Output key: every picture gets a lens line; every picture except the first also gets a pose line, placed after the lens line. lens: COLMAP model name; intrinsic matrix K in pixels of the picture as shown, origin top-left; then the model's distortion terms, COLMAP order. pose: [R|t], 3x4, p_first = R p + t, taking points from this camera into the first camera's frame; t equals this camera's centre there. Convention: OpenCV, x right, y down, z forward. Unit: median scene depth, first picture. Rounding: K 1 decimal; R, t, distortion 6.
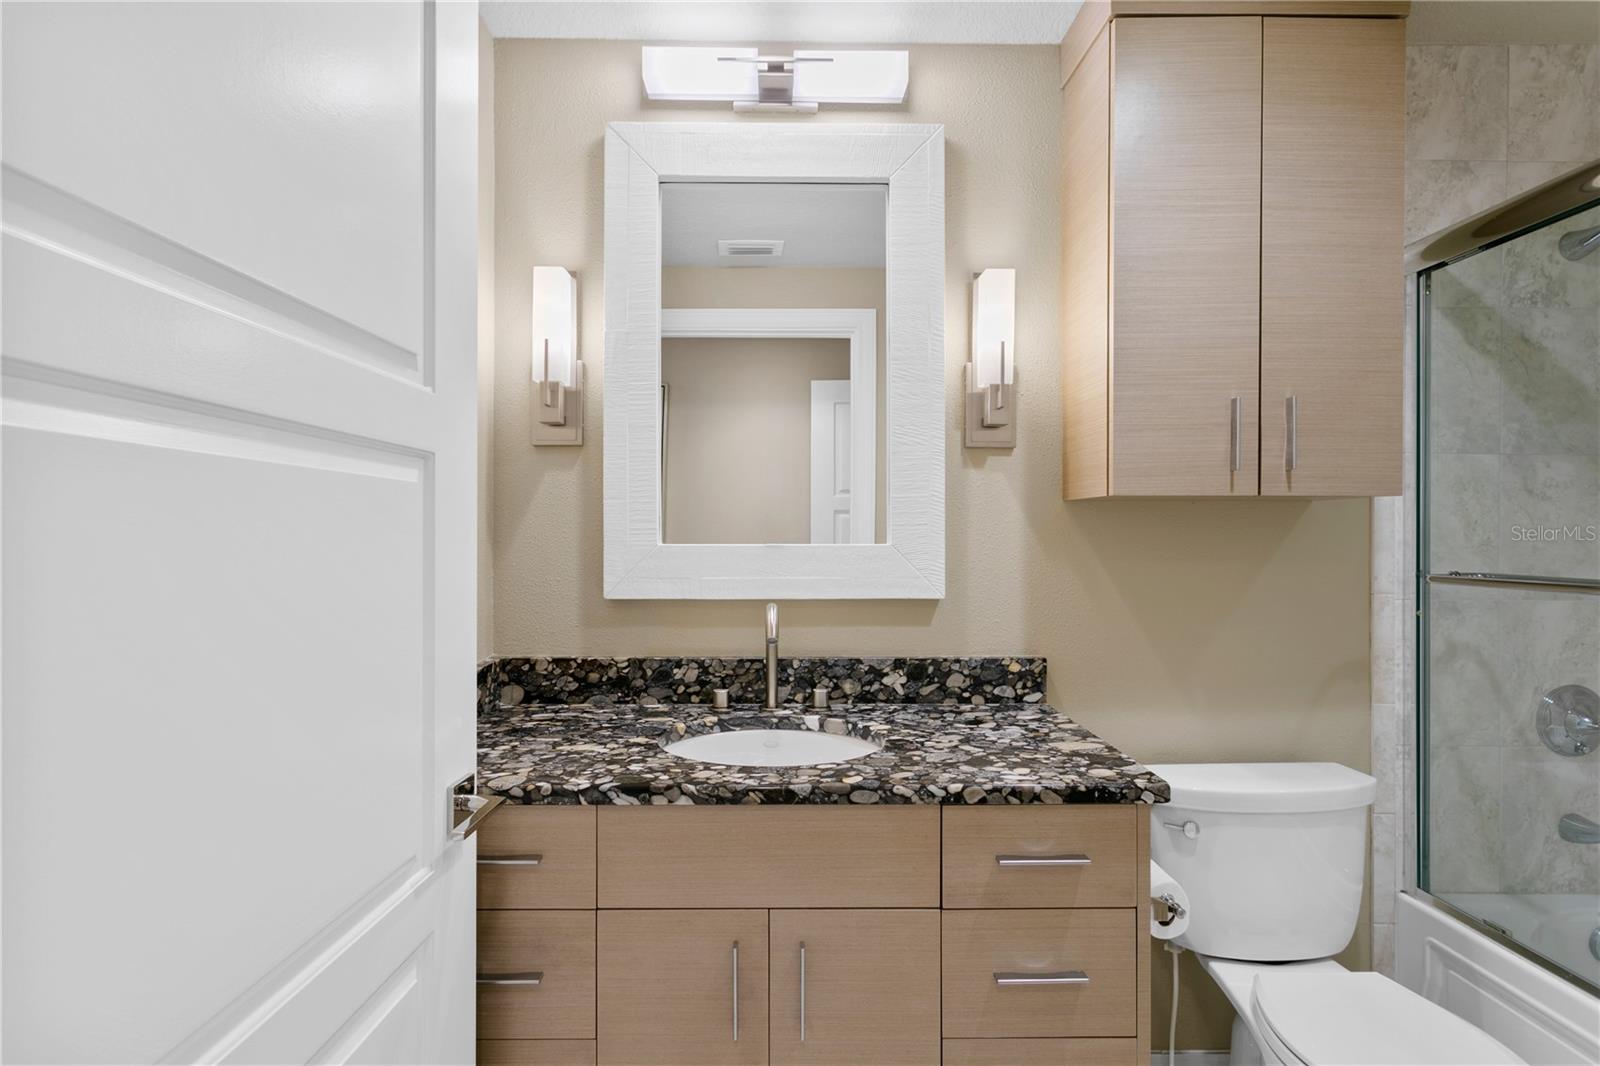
lens RADIAL K [[756.1, 0, 785.7], [0, 756.1, 529.7], [0, 0, 1]] dist [0.002928, 0.003253]
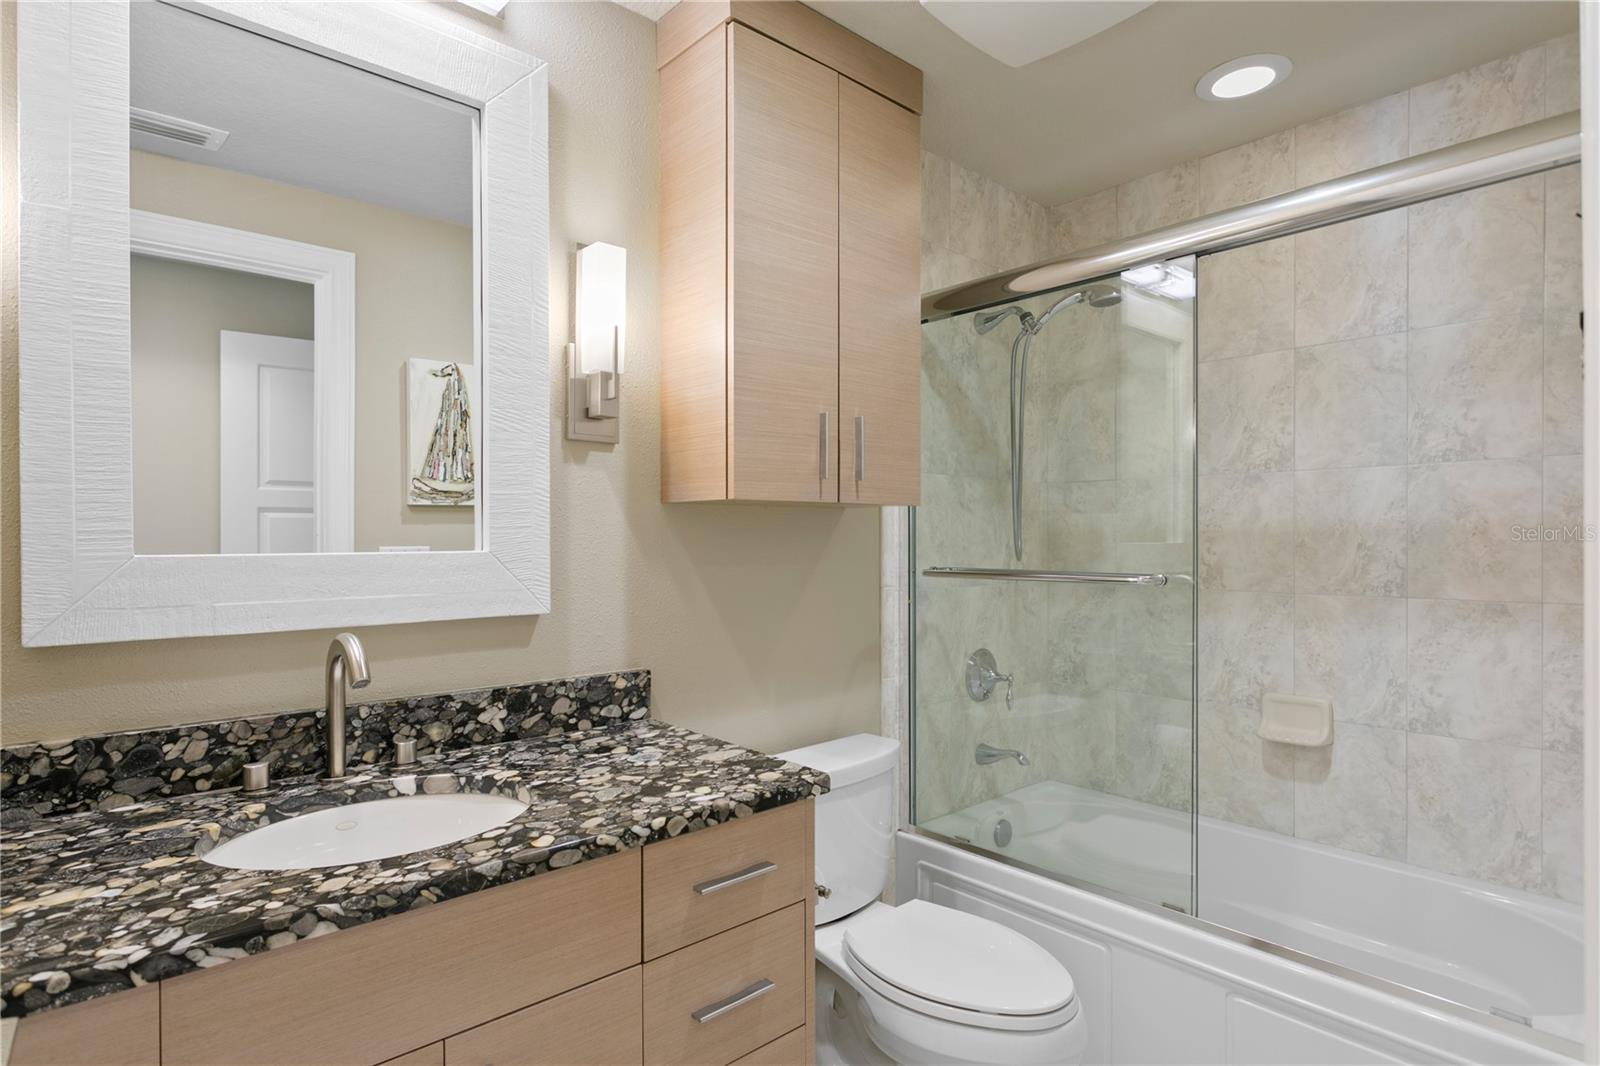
lens RADIAL K [[824.5, 0, 797.4], [0, 824.5, 537.9], [0, 0, 1]] dist [-0.007283, 0.005019]
pose [[0.768200, -0.002538, 0.640204, -0.175060], [-0.000701, 0.999988, 0.004806, 0.000718], [-0.640209, -0.004141, 0.768190, 0.098391]]
